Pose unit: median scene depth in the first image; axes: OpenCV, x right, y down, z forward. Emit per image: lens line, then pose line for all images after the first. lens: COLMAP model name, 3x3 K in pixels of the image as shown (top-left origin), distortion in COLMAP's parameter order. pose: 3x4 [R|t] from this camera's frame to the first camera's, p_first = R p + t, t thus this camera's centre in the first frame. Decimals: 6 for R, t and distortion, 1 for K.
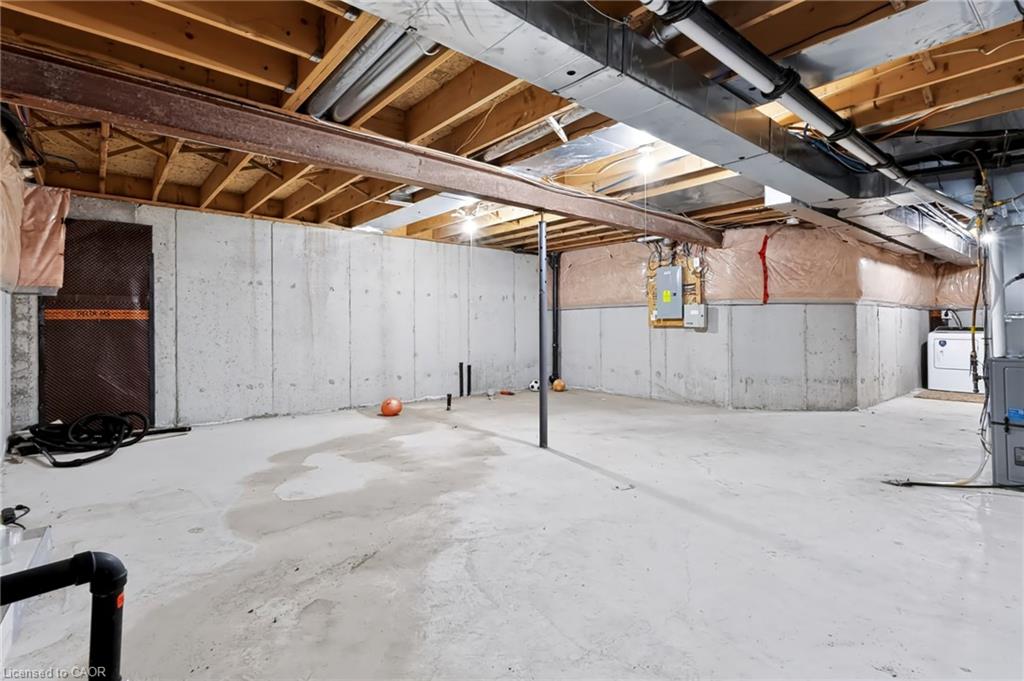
lens RADIAL K [[509.2, 0, 509.1], [0, 509.2, 336.8], [0, 0, 1]] dist [0.000080, 0.000243]
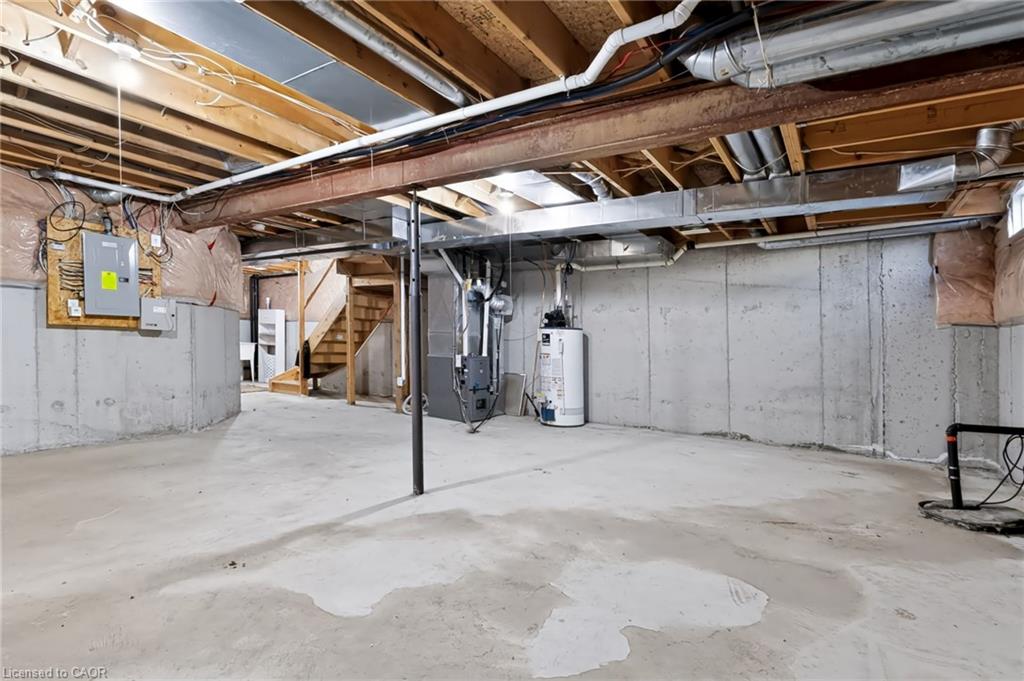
lens RADIAL K [[509.2, 0, 509.1], [0, 509.2, 336.8], [0, 0, 1]] dist [0.000080, 0.000243]
pose [[-0.300549, -0.000797, 0.953766, -0.742997], [-0.014374, 0.999890, -0.003694, -0.021987], [-0.953658, -0.014820, -0.300528, 1.149665]]
